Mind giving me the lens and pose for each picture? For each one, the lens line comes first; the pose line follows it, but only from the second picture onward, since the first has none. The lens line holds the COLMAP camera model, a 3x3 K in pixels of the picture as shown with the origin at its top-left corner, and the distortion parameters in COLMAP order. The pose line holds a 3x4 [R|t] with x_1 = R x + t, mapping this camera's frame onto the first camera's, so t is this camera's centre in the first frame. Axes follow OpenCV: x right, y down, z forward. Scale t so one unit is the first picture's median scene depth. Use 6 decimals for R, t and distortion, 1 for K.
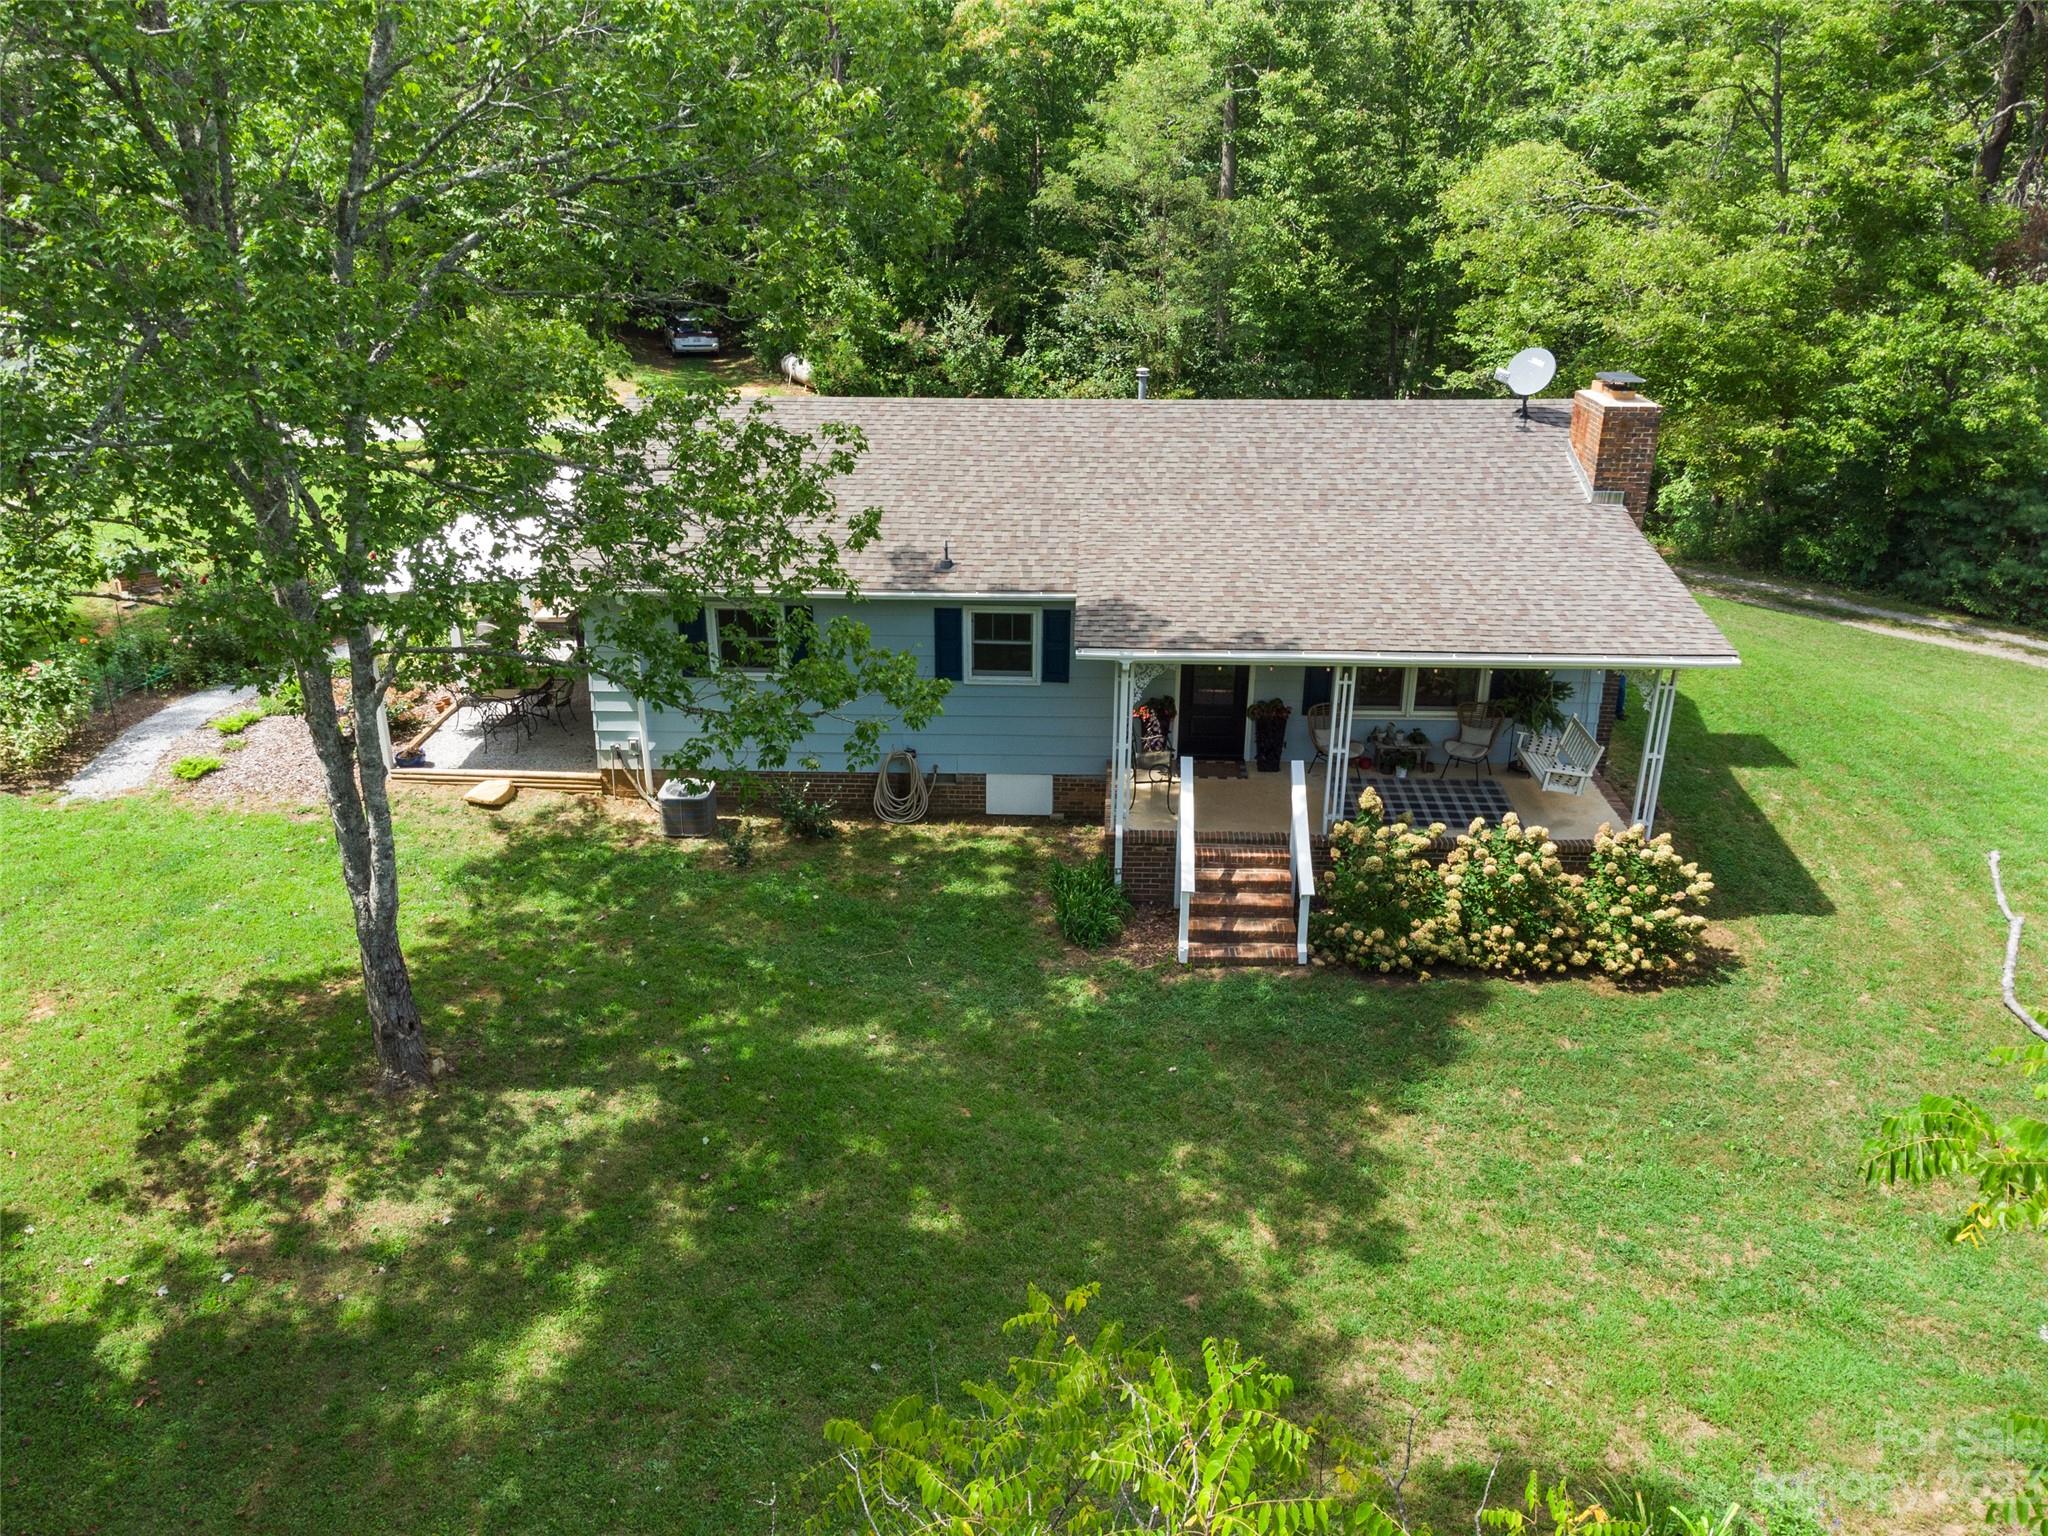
lens RADIAL K [[1429.1, 0, 1024.0], [0, 1429.1, 768.0], [0, 0, 1]] dist [0.025987, -0.000034]
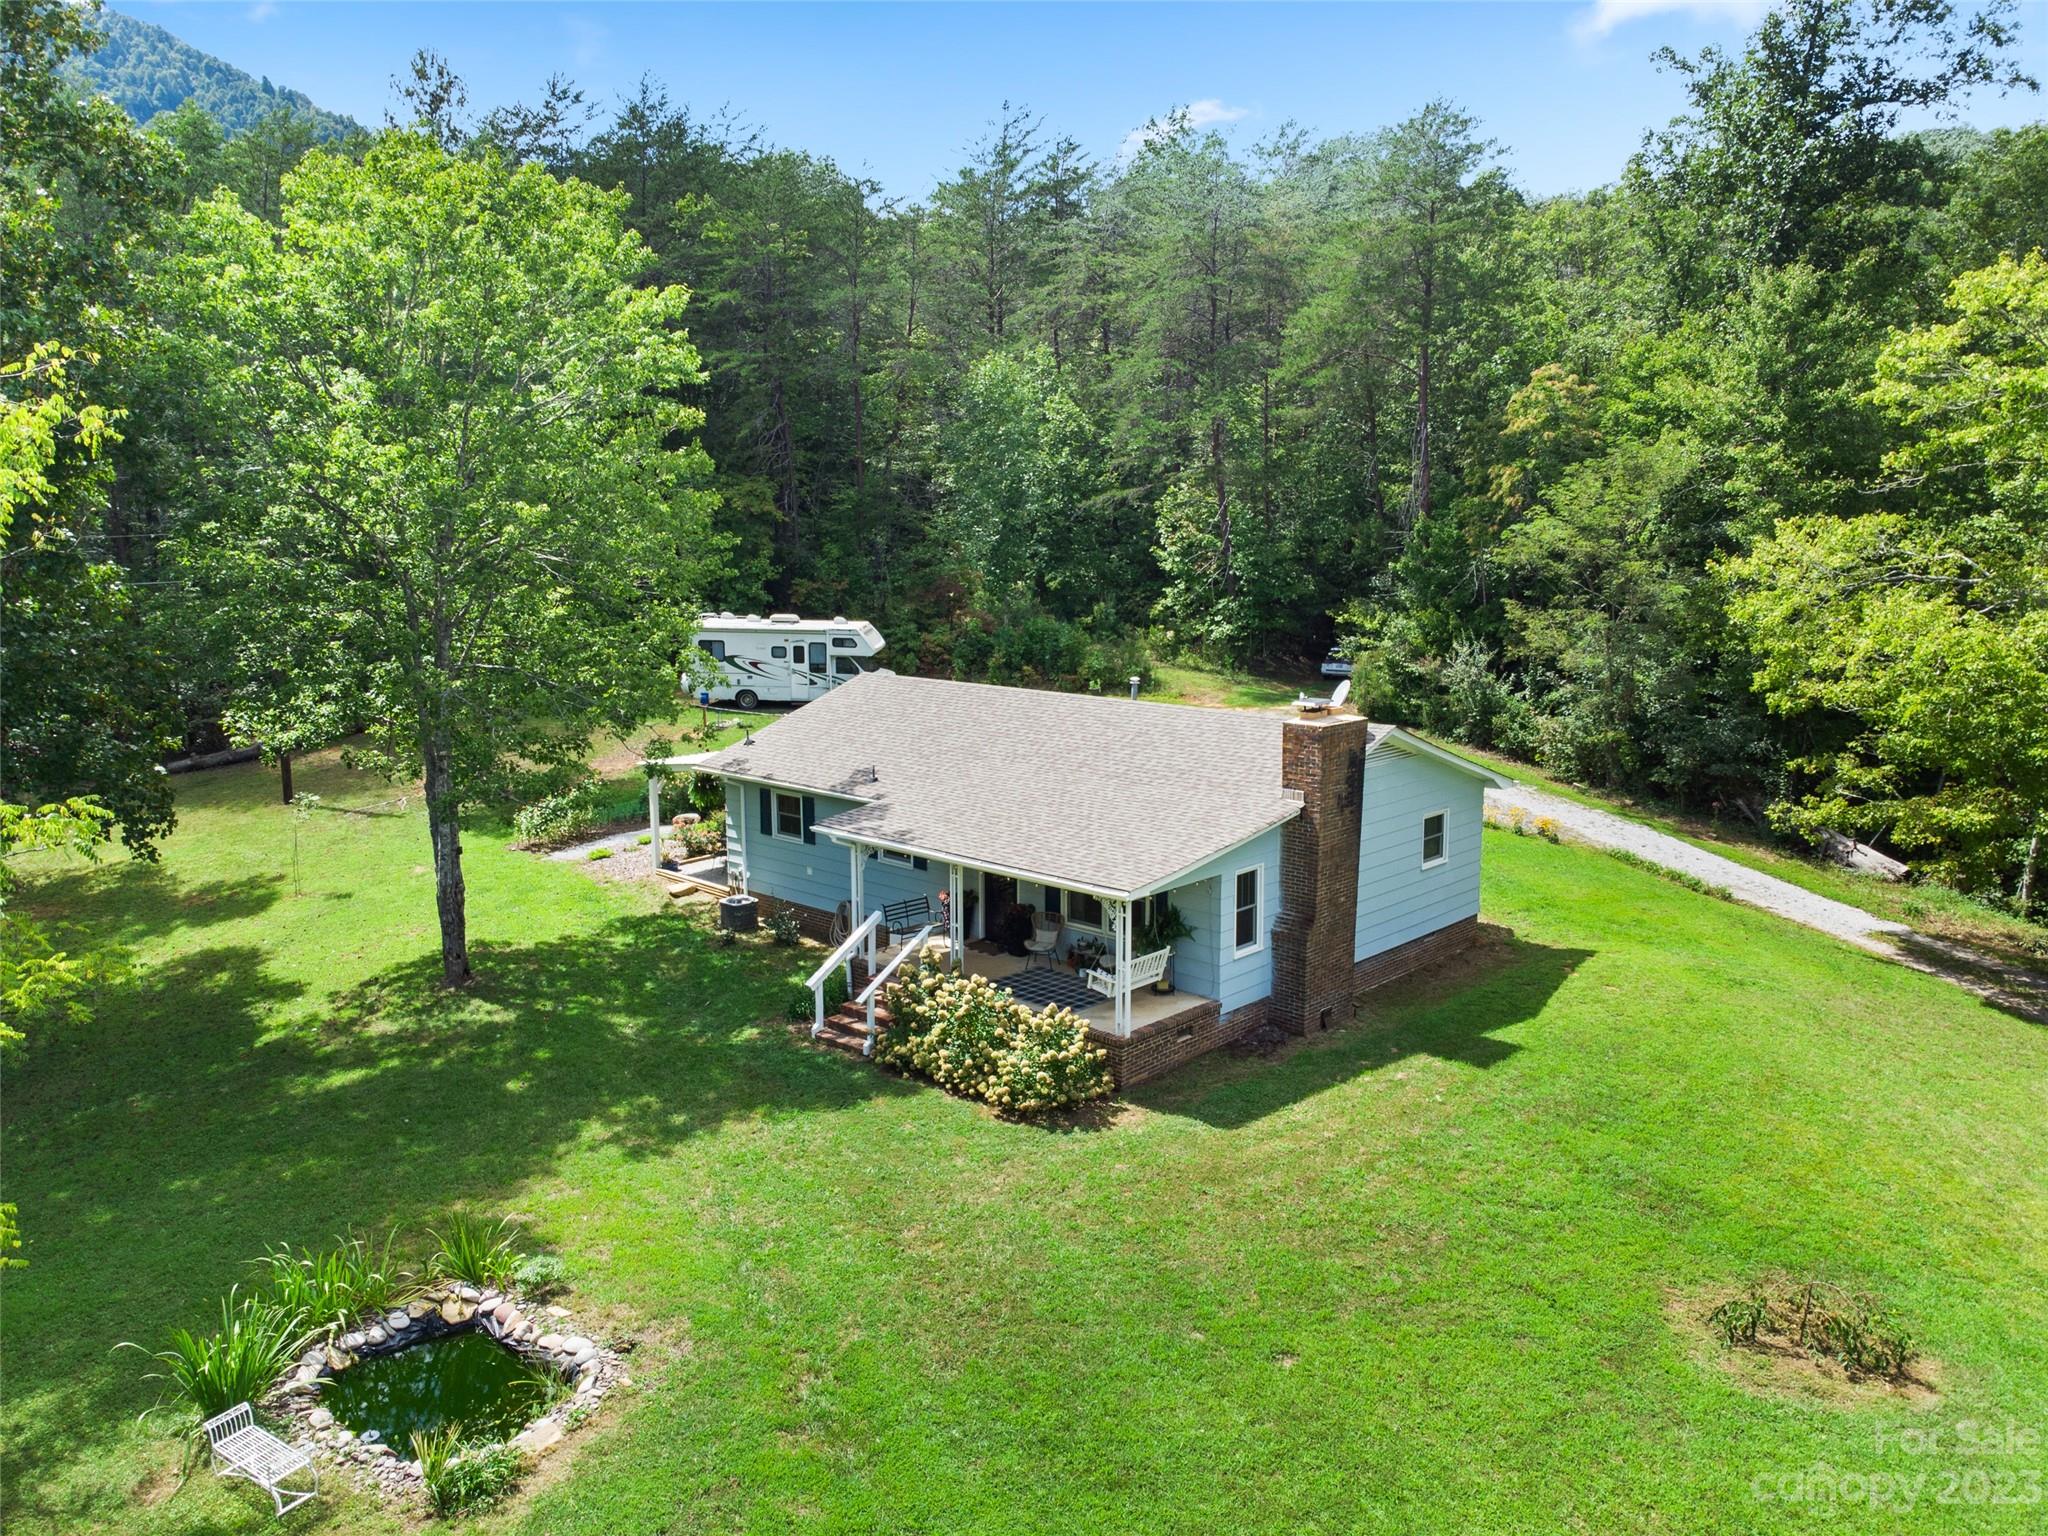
lens RADIAL K [[1443.1, 0, 1024.0], [0, 1443.1, 768.0], [0, 0, 1]] dist [-0.006206, -0.000948]
pose [[0.788329, 0.114251, -0.604553, 1.170839], [-0.245067, 0.959604, -0.138214, 0.020369], [0.564340, 0.257114, 0.784483, -0.130154]]
